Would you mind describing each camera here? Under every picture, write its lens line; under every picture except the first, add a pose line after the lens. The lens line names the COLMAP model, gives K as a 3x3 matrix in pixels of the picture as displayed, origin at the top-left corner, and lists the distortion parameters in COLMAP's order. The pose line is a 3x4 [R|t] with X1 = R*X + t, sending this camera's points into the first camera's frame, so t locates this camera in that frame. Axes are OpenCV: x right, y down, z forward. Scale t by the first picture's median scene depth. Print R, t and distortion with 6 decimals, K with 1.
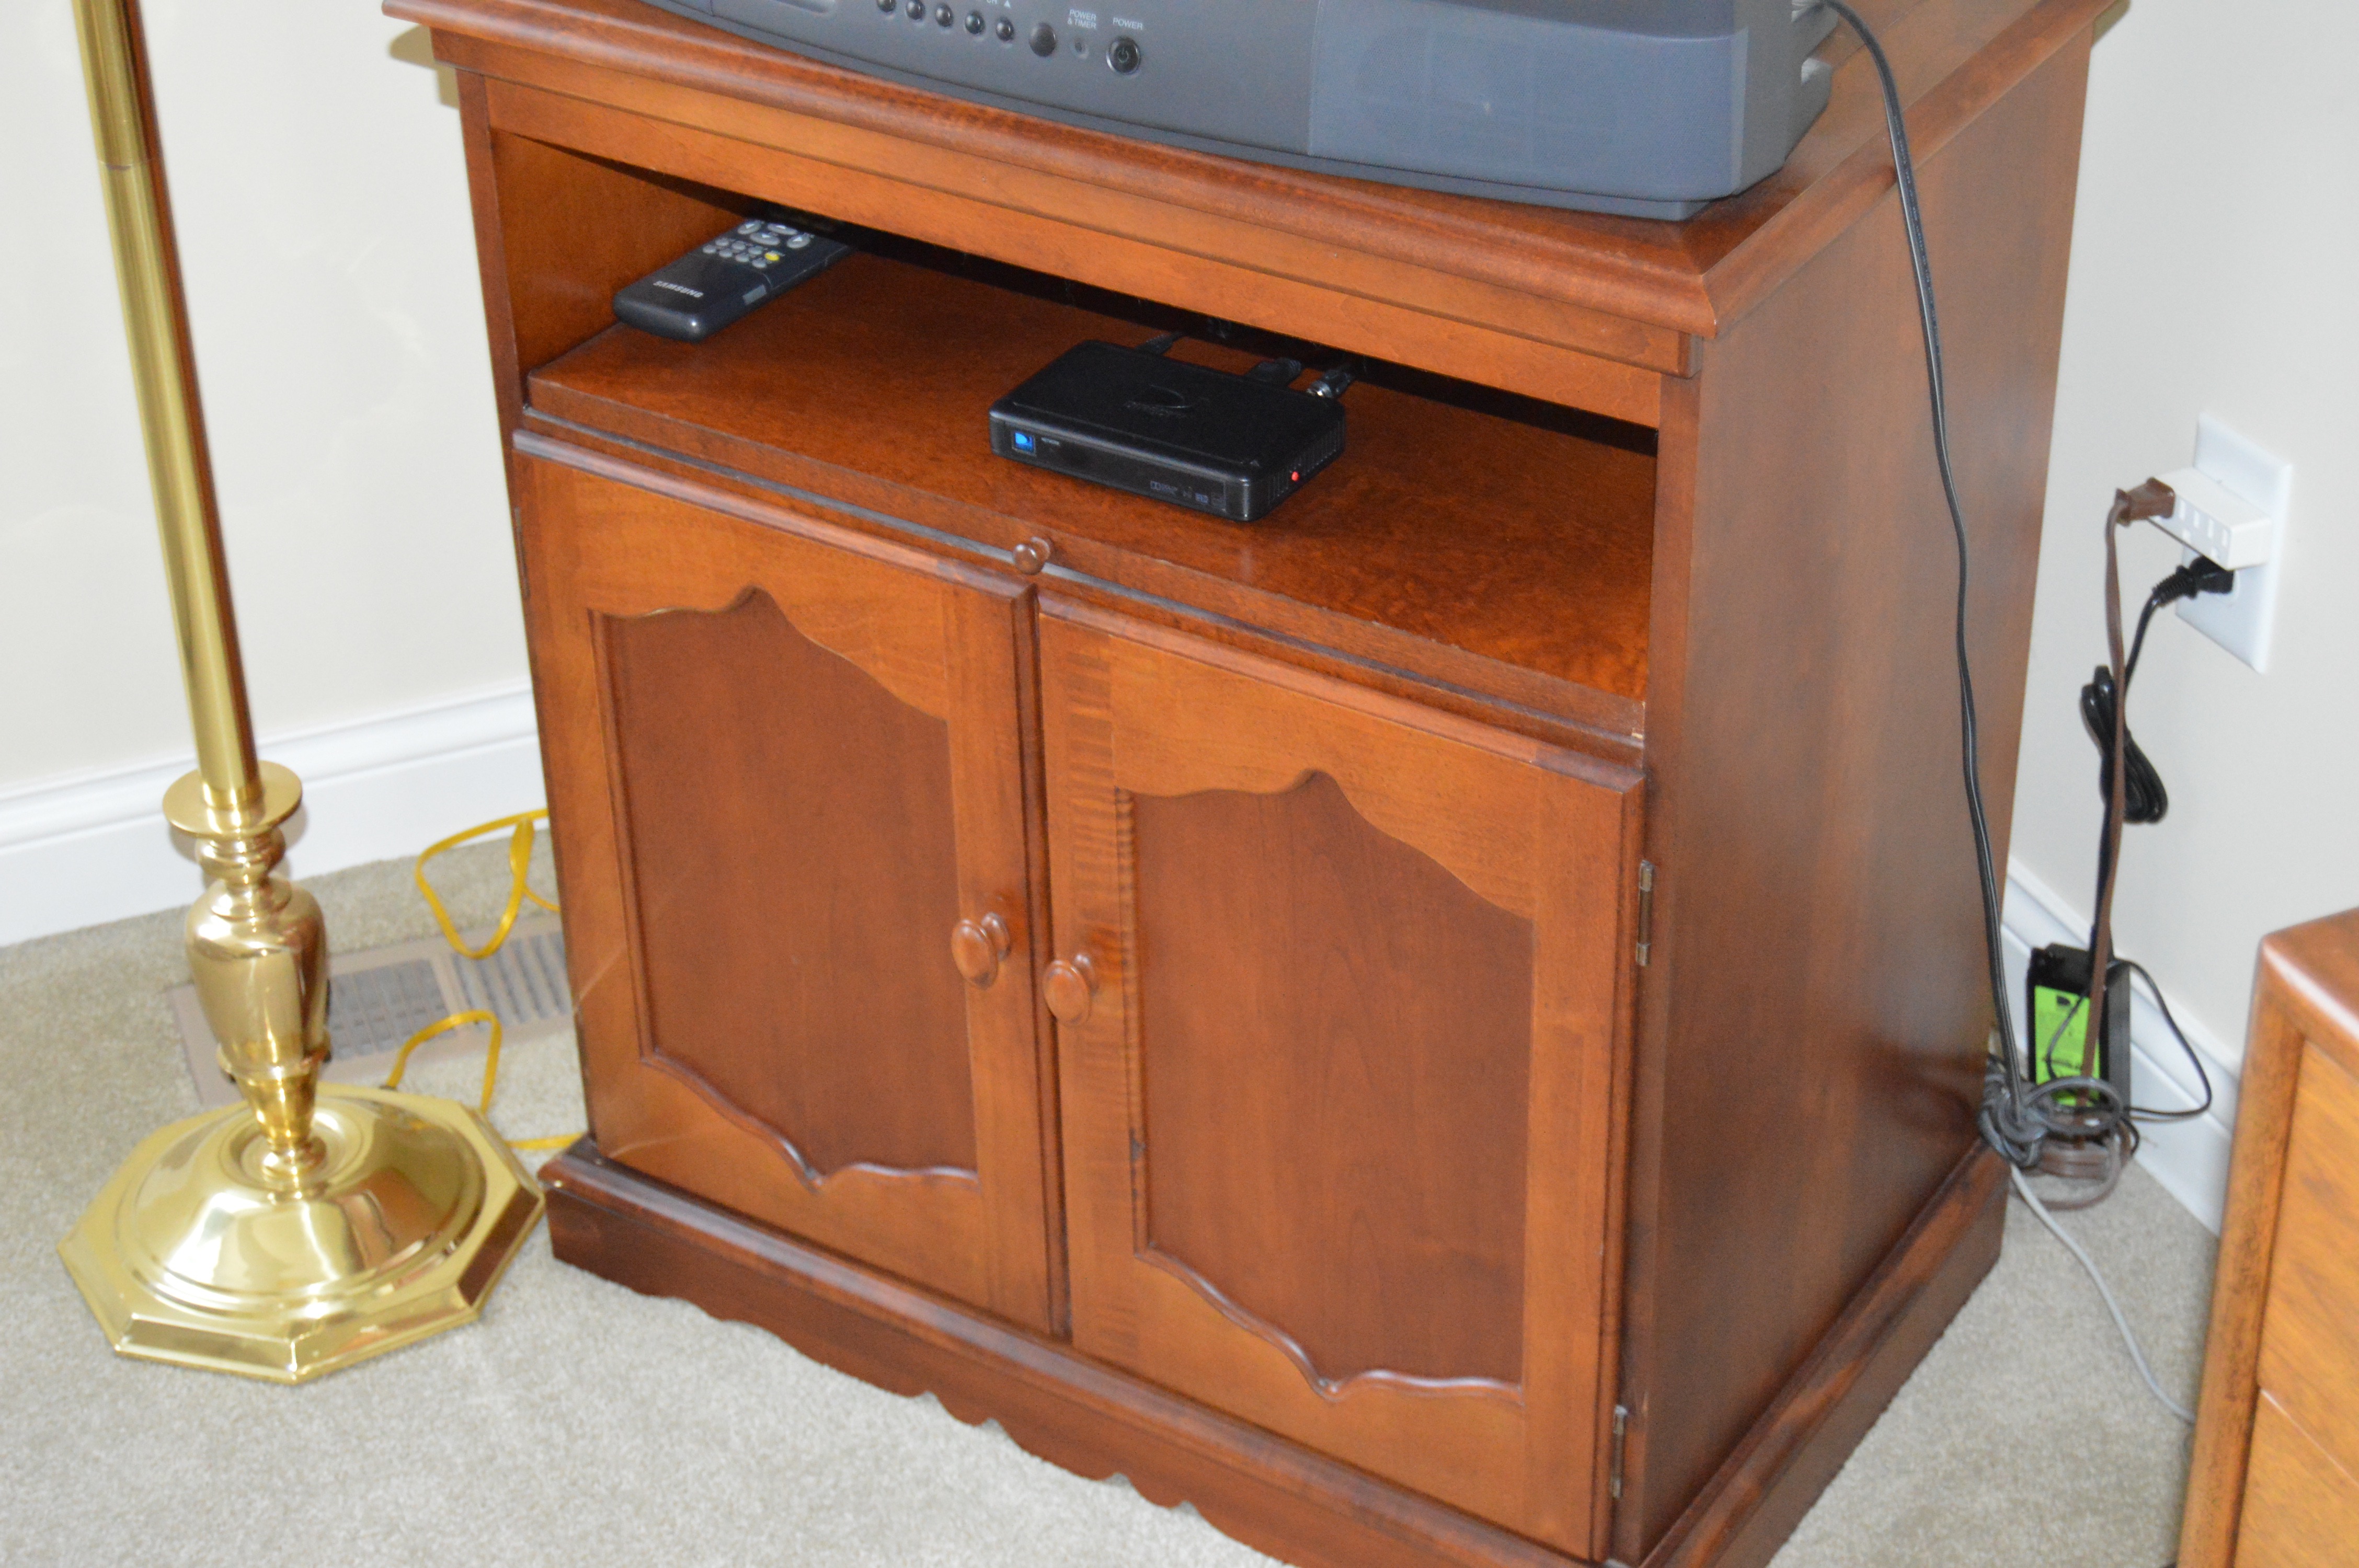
lens RADIAL K [[4030.0, 0, 1185.6], [0, 4030.0, 796.9], [0, 0, 1]] dist [-0.026424, 0.000000]
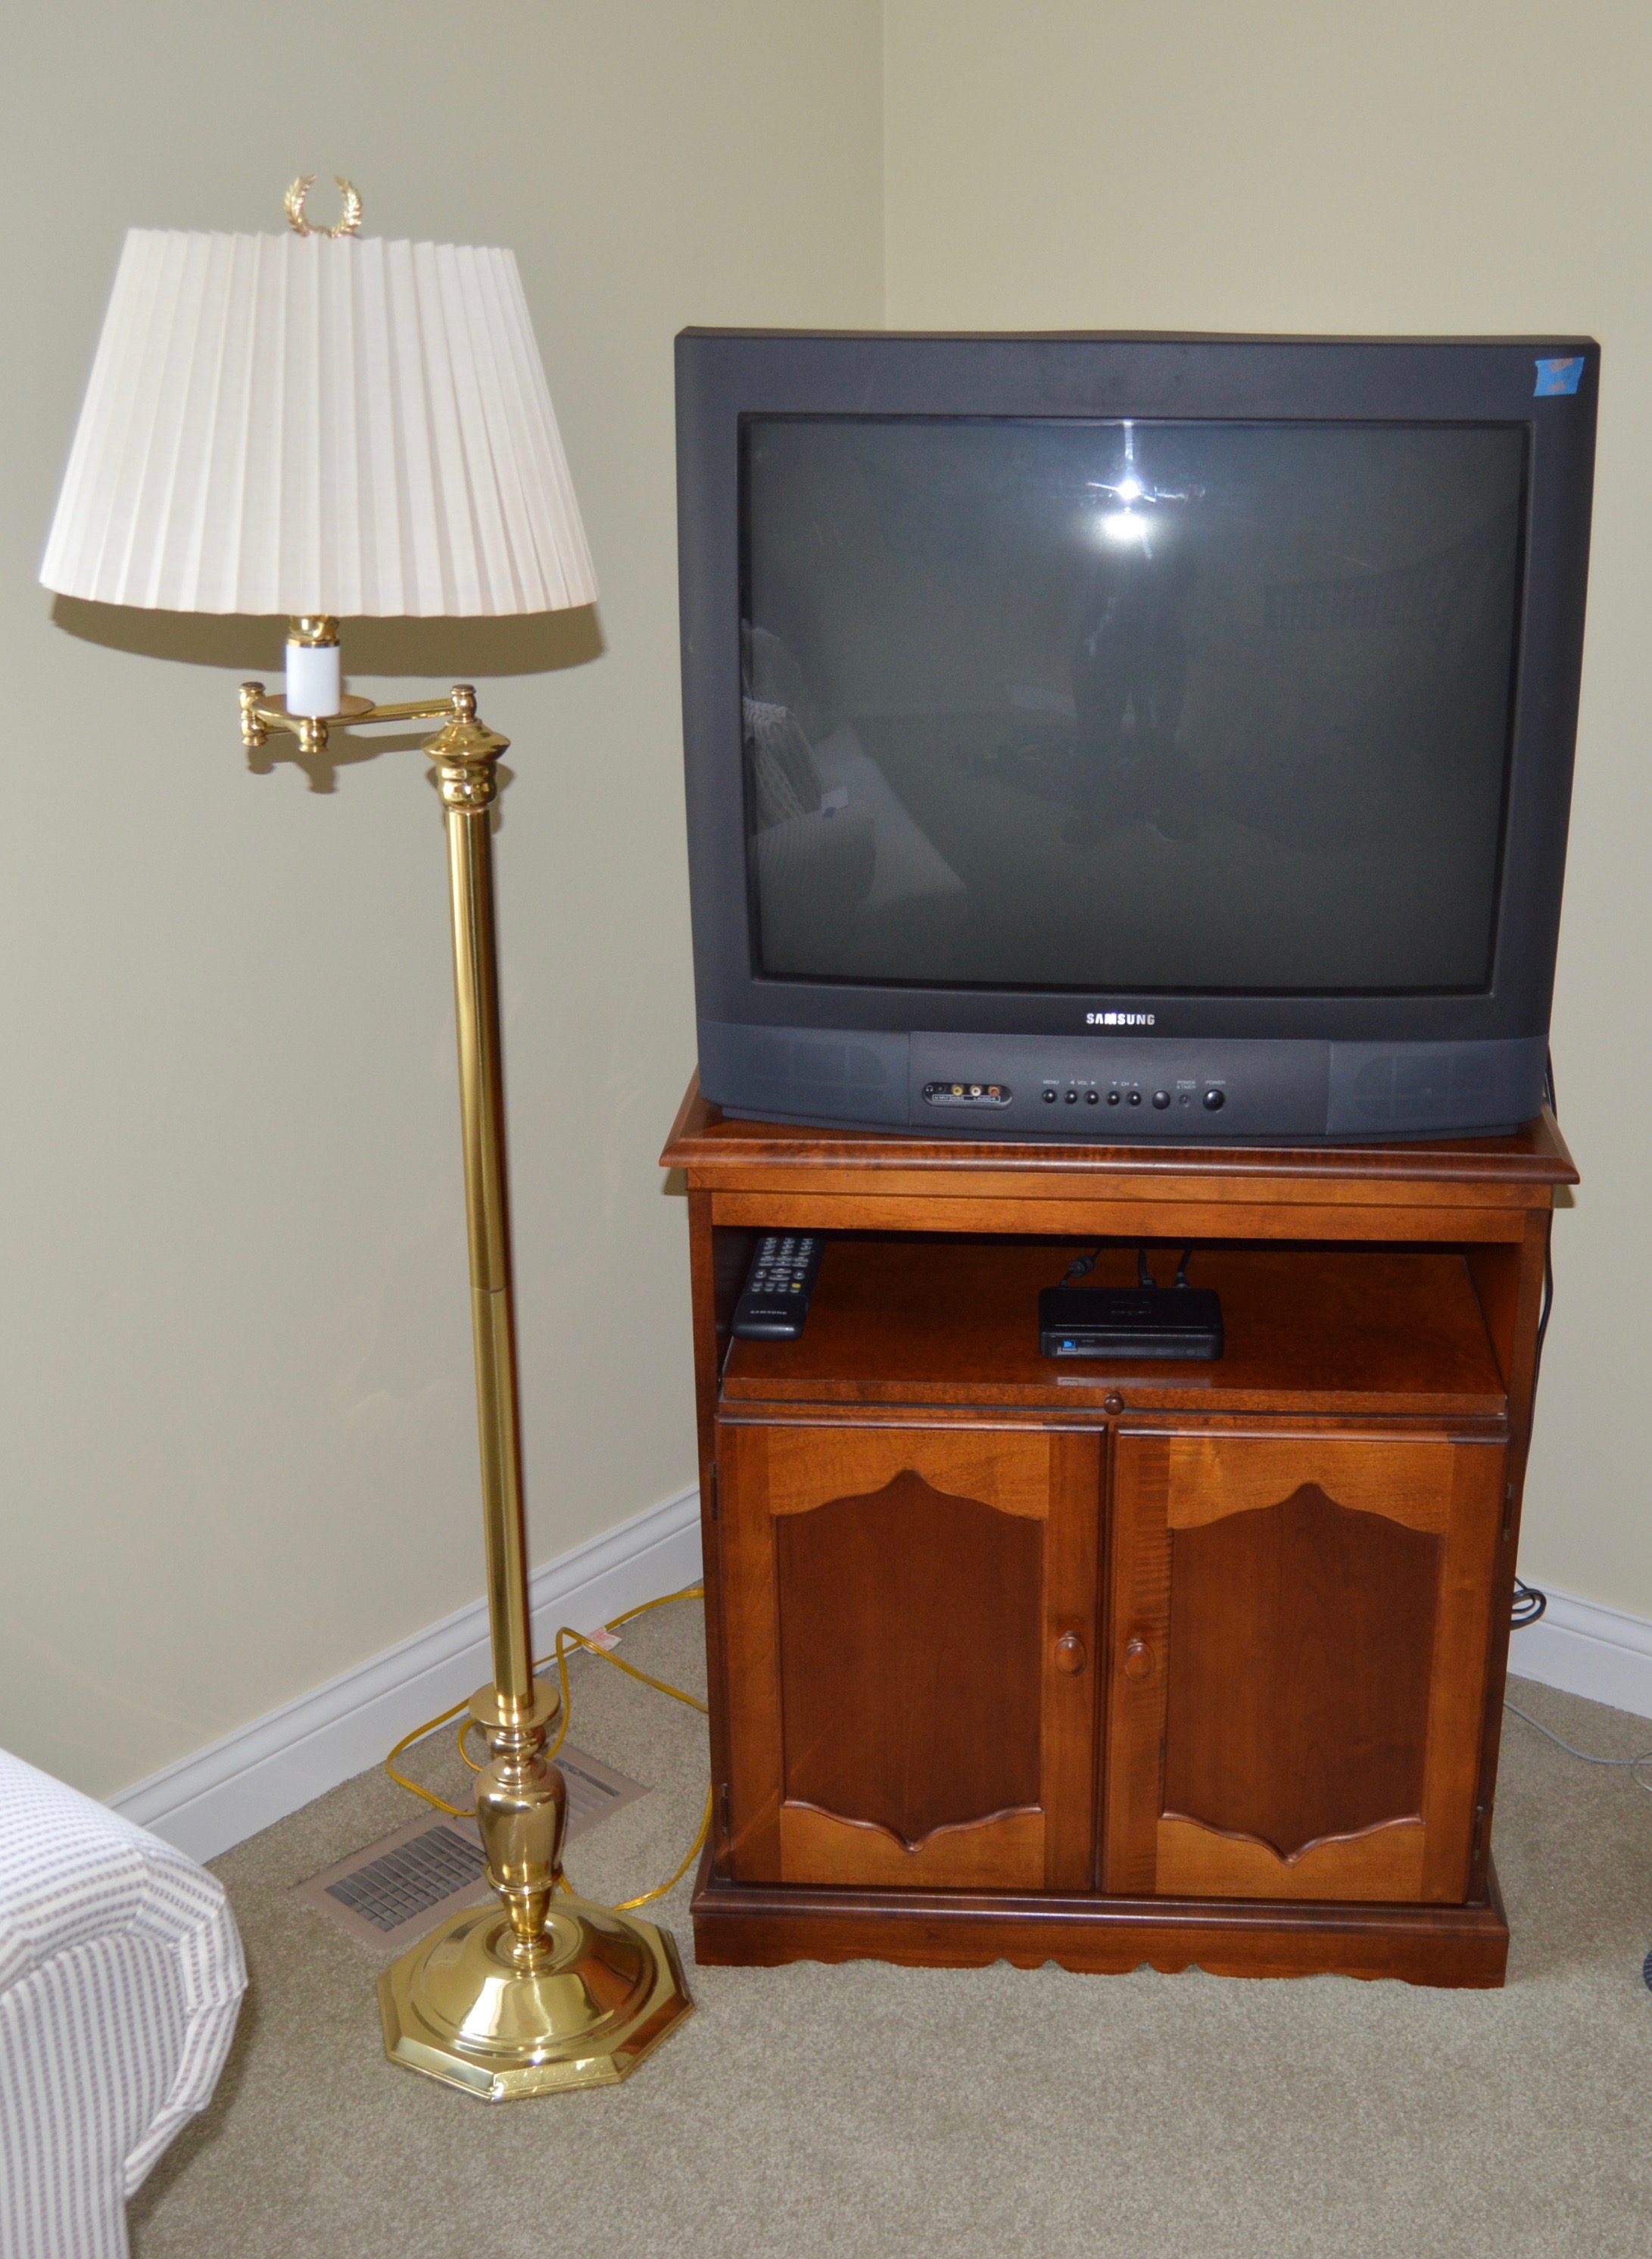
lens RADIAL K [[2719.3, 0, 945.8], [0, 2719.3, 1169.4], [0, 0, 1]] dist [-0.067251, 0.000000]
pose [[0.864851, -0.159986, 0.475854, -0.579219], [0.248465, 0.960039, -0.128805, -0.022065], [-0.436231, 0.229630, 0.870042, -0.002886]]
